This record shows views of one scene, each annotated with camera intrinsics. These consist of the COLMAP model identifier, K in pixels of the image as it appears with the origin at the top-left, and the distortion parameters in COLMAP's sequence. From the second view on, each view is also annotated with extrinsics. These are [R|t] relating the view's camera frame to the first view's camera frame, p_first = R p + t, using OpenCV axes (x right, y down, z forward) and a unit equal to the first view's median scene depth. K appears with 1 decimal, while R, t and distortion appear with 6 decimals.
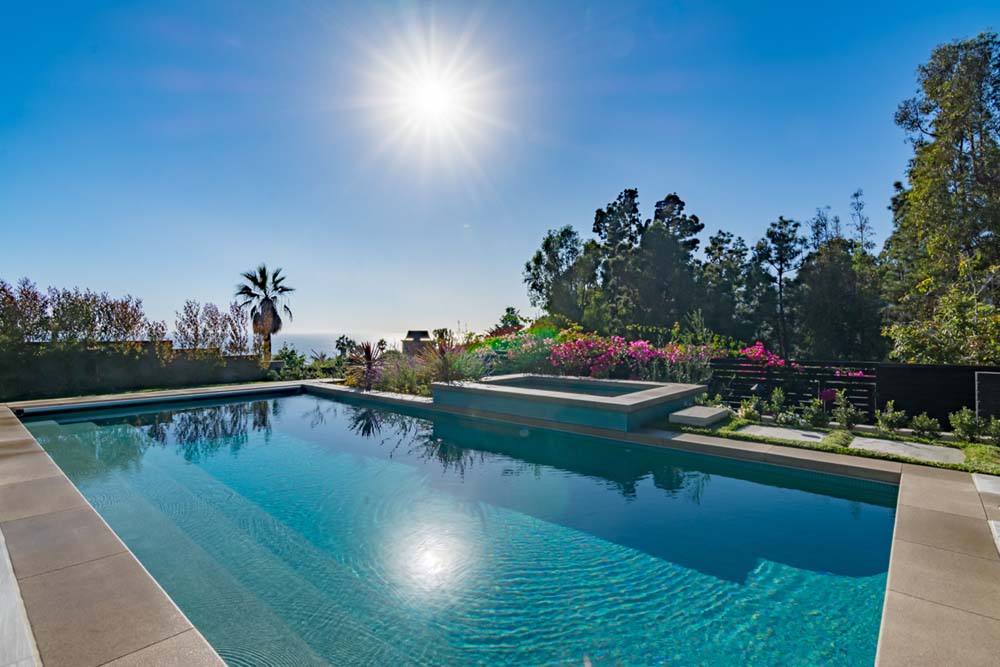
lens RADIAL K [[478.8, 0, 500.0], [0, 478.8, 333.5], [0, 0, 1]] dist [0.002499, 0.001062]
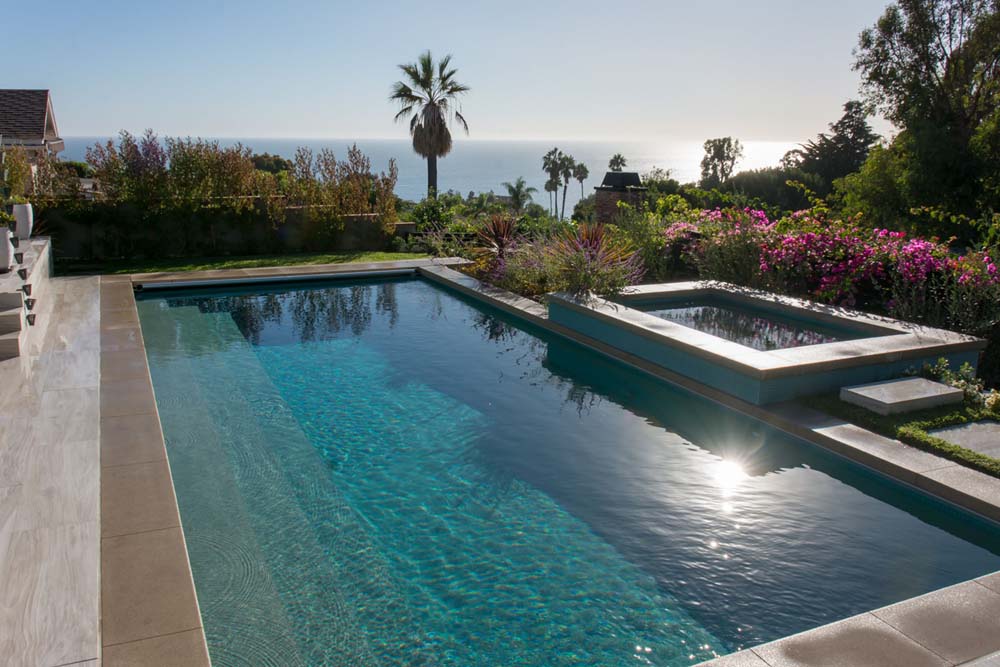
lens RADIAL K [[863.0, 0, 496.1], [0, 863.0, 272.7], [0, 0, 1]] dist [0.085710, -0.351108]
pose [[0.899706, 0.092216, -0.426643, 0.141353], [-0.010183, 0.981597, 0.190693, -0.072366], [0.436377, -0.167223, 0.884088, -0.084751]]
